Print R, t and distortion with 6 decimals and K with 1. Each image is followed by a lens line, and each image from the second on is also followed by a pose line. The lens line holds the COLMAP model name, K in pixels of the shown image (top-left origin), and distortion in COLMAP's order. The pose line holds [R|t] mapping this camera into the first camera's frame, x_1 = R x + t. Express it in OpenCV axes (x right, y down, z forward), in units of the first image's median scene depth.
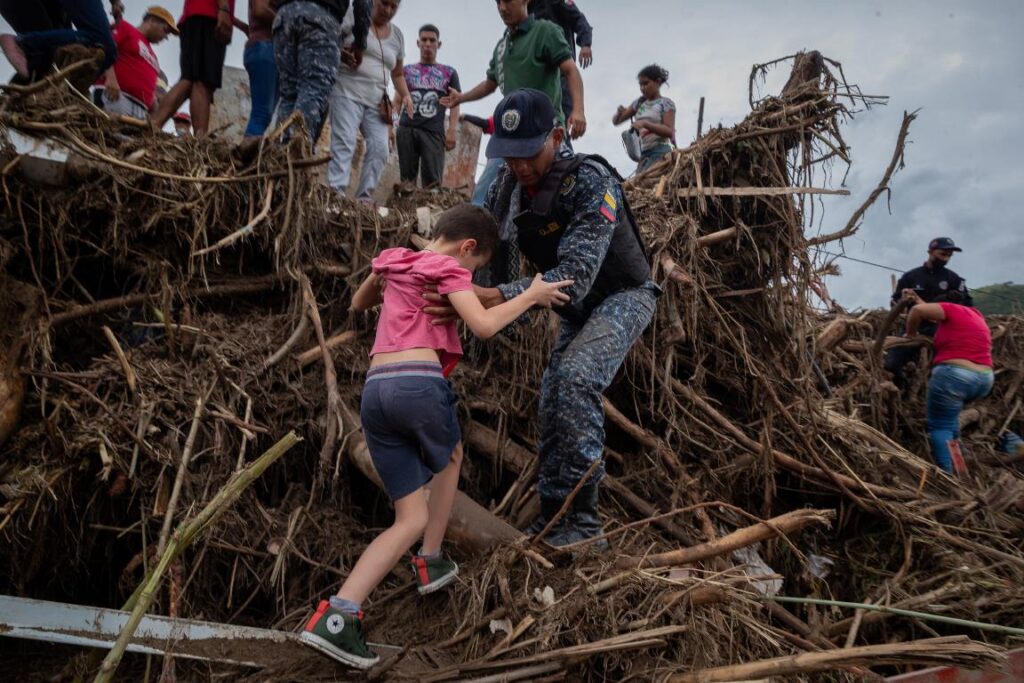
lens RADIAL K [[651.1, 0, 512.8], [0, 651.1, 348.9], [0, 0, 1]] dist [0.008894, -0.004823]
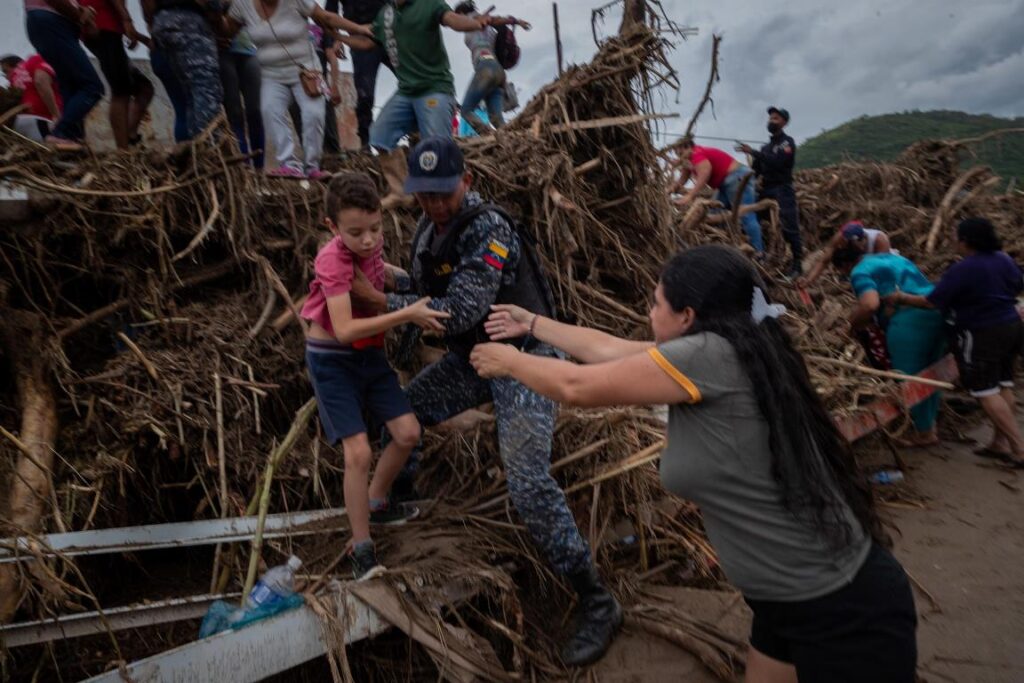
lens RADIAL K [[651.1, 0, 516.2], [0, 651.1, 338.5], [0, 0, 1]] dist [0.008894, -0.004823]
pose [[0.969533, -0.207283, 0.130536, -0.056278], [0.190181, 0.972805, 0.132218, -0.036230], [-0.154393, -0.103364, 0.982588, -0.252197]]
